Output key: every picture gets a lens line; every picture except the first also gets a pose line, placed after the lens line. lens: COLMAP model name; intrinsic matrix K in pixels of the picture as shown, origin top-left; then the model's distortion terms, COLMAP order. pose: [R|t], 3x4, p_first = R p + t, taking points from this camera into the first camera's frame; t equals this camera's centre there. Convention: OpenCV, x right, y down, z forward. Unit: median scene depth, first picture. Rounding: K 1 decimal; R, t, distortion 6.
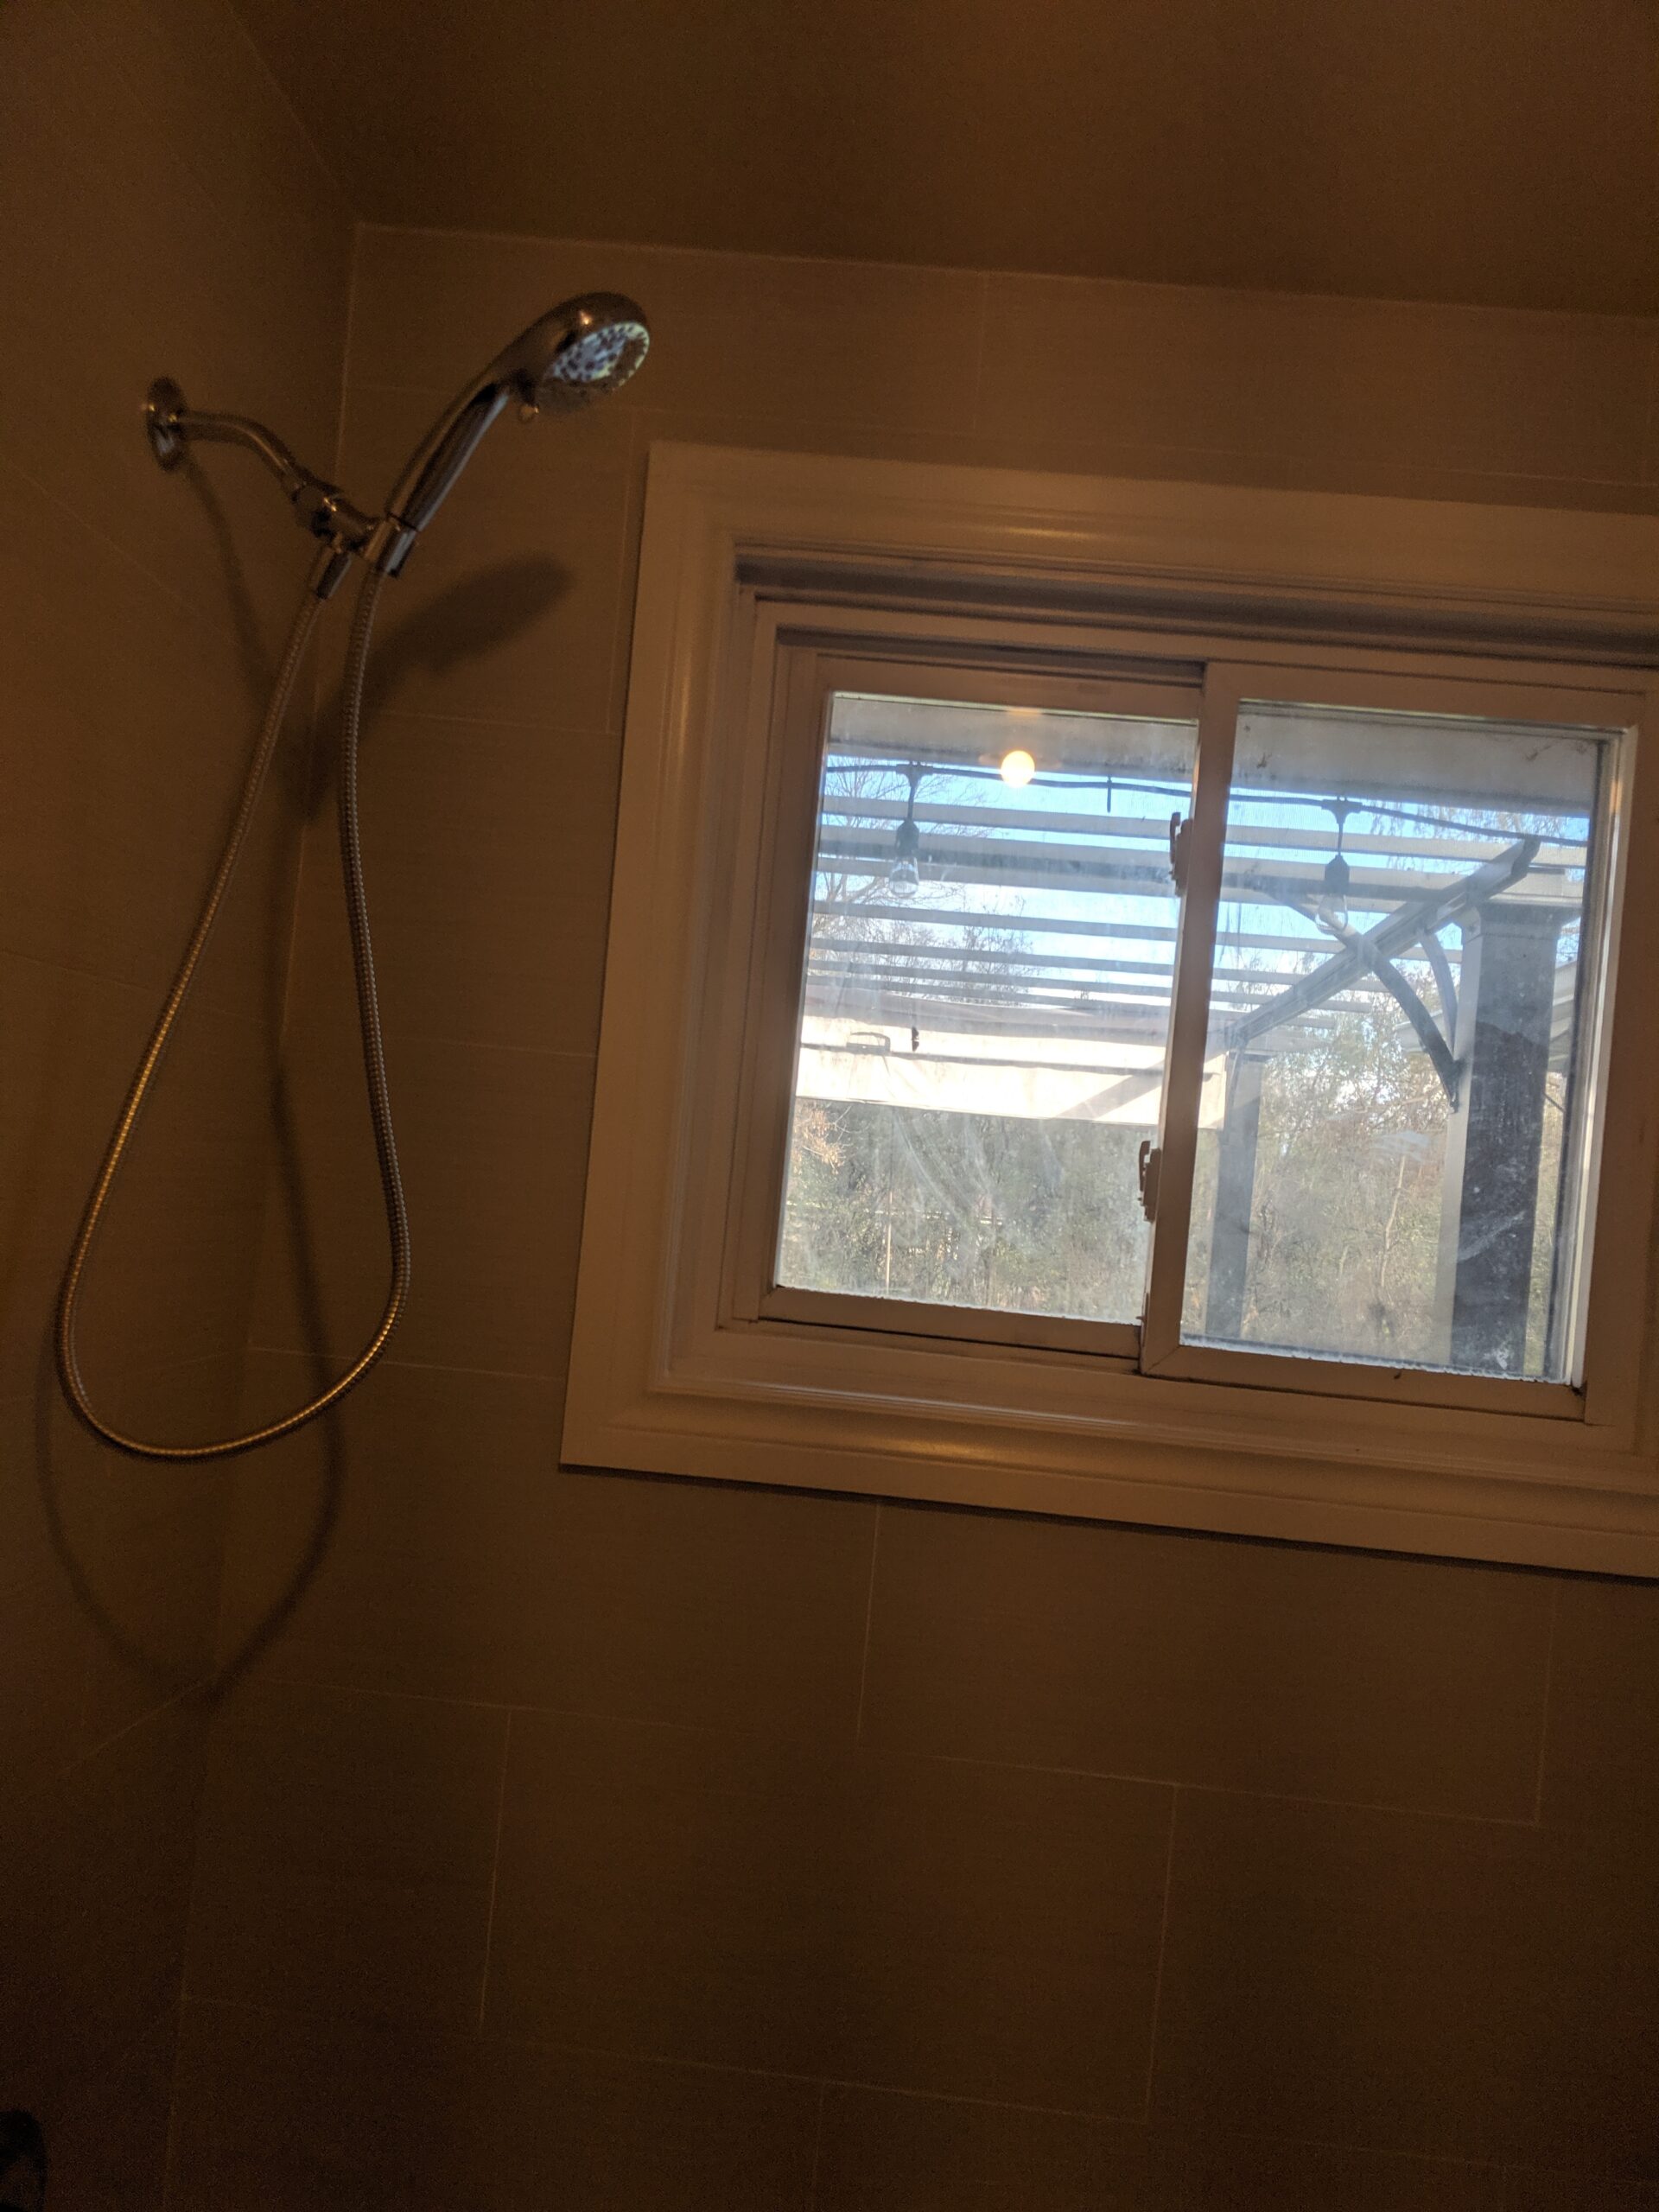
lens RADIAL K [[1777.1, 0, 881.2], [0, 1777.1, 1152.7], [0, 0, 1]] dist [0.074620, -0.121772]
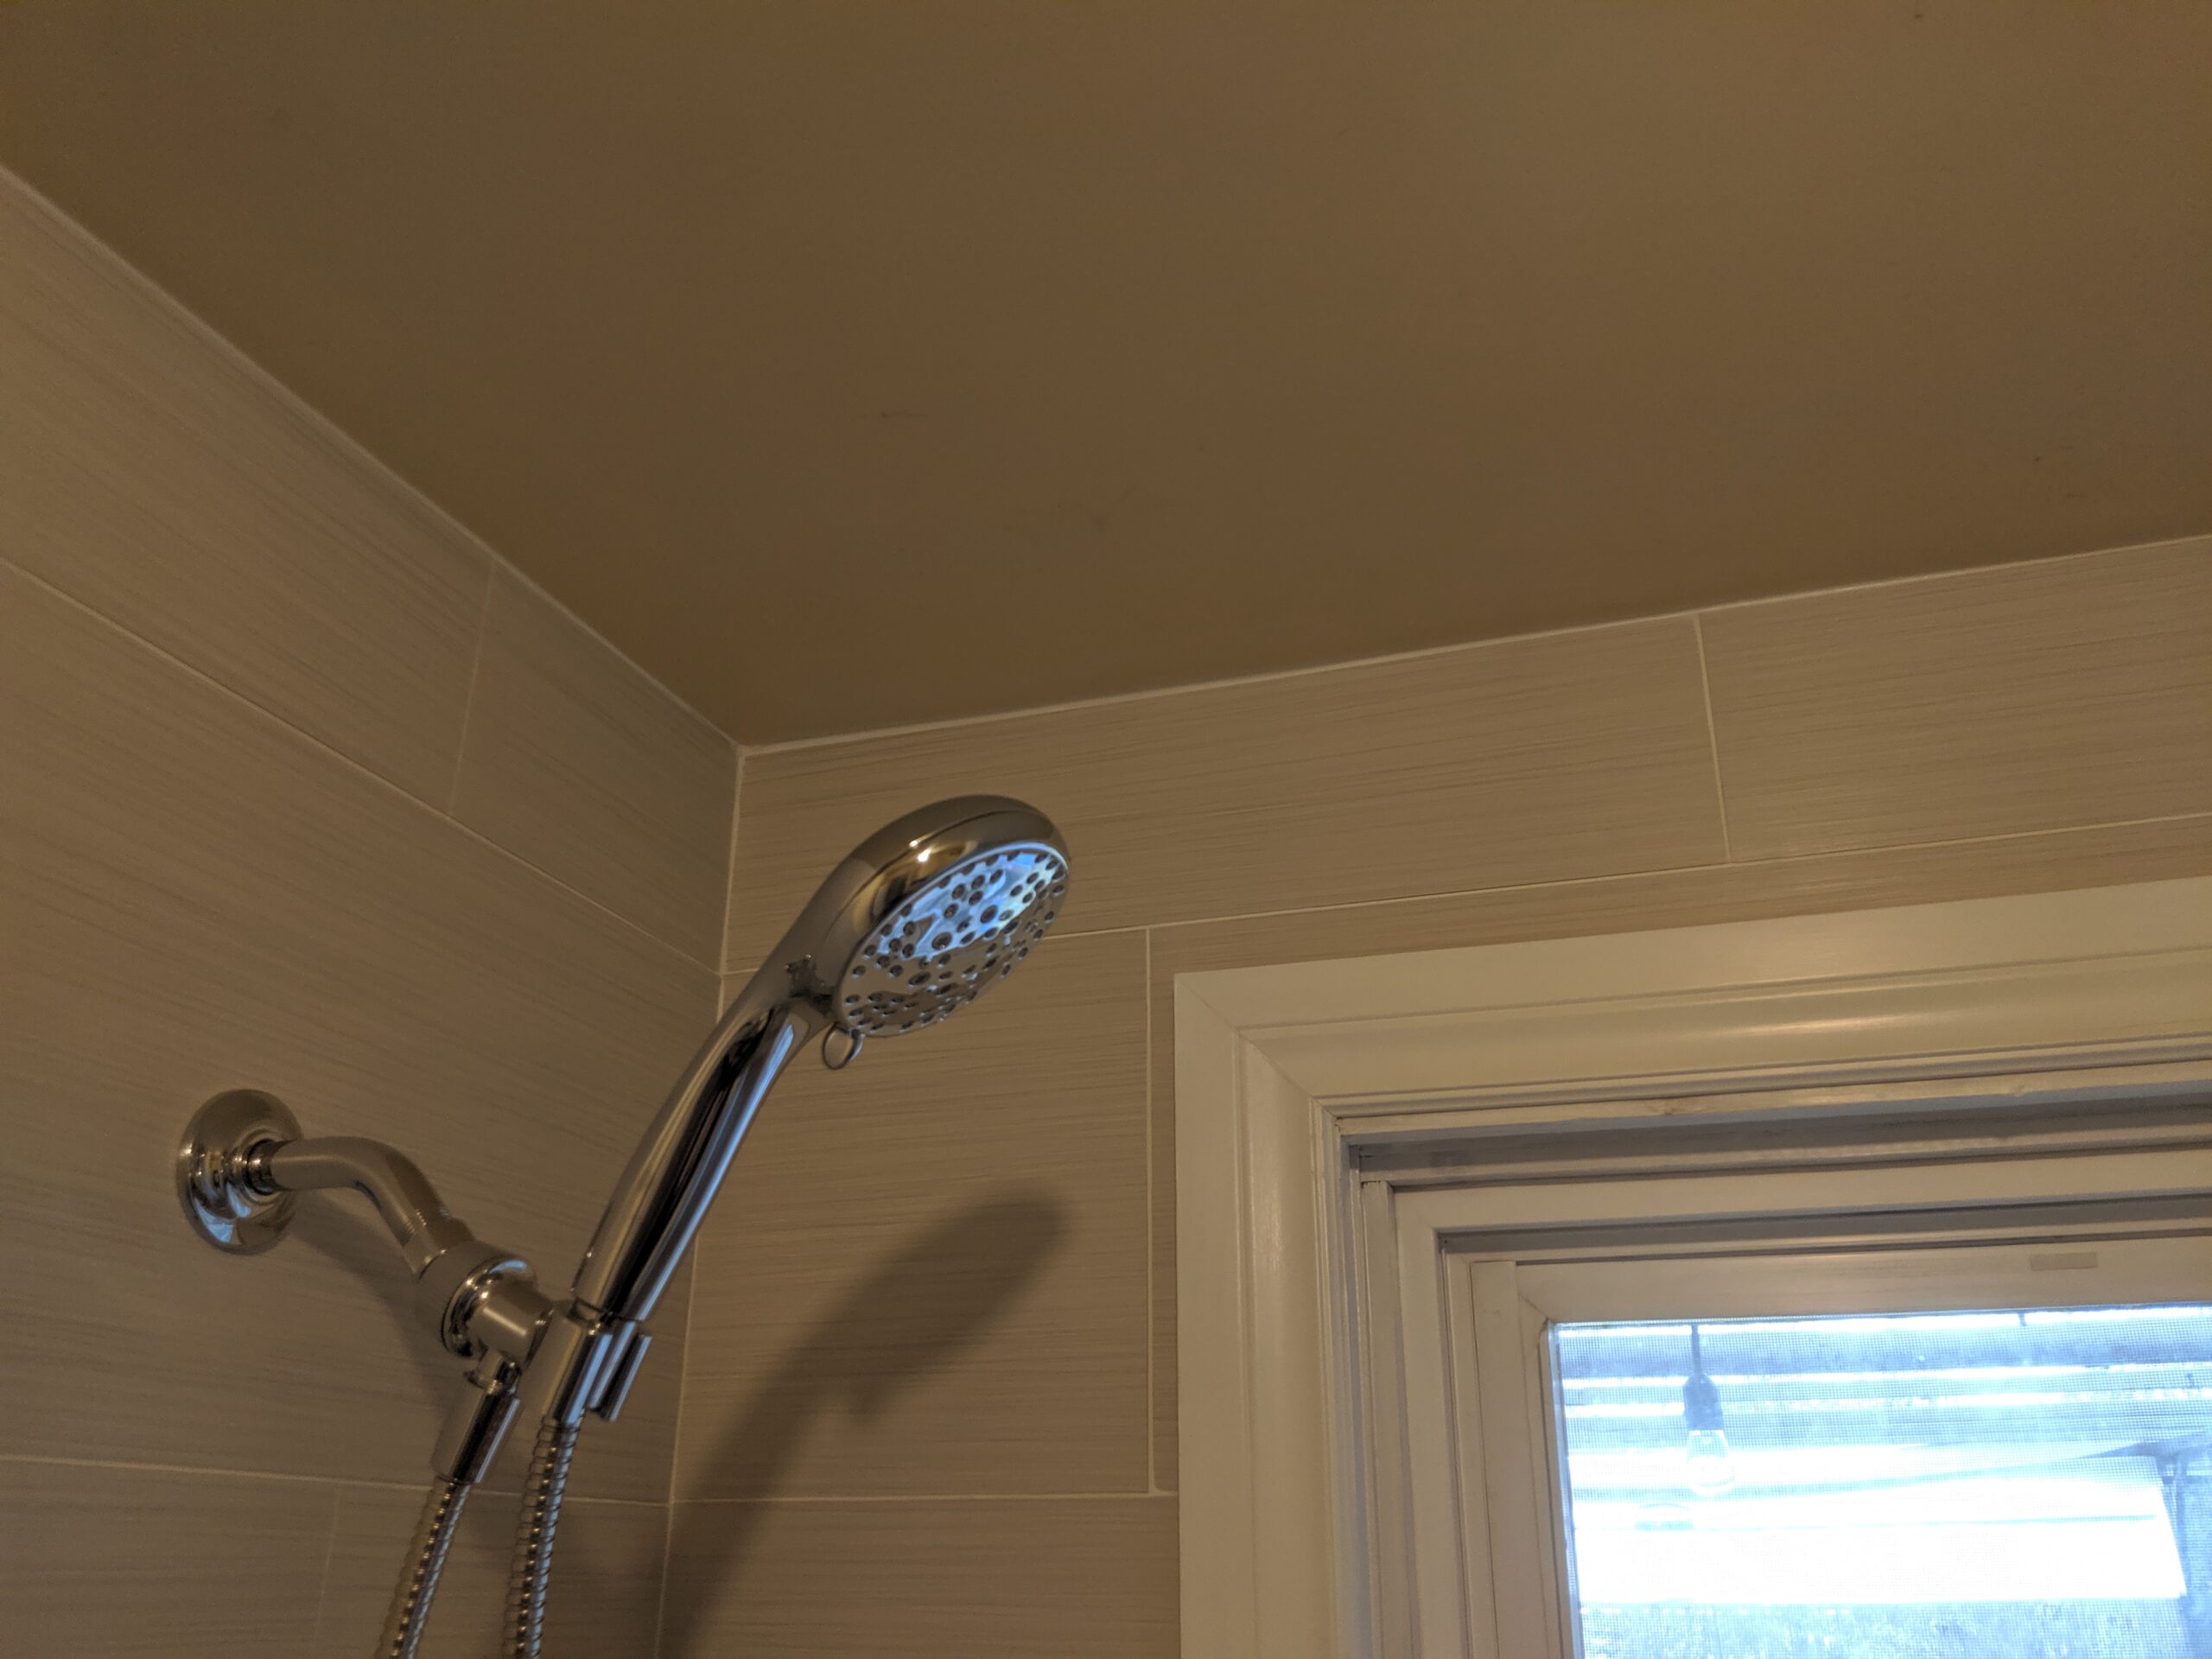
lens RADIAL K [[1777.1, 0, 1110.7], [0, 1777.1, 838.2], [0, 0, 1]] dist [0.074620, -0.121772]
pose [[0.954758, -0.188475, -0.230032, -0.002375], [0.089971, 0.920335, -0.380641, -0.203860], [0.283449, 0.342724, 0.895655, 0.422300]]
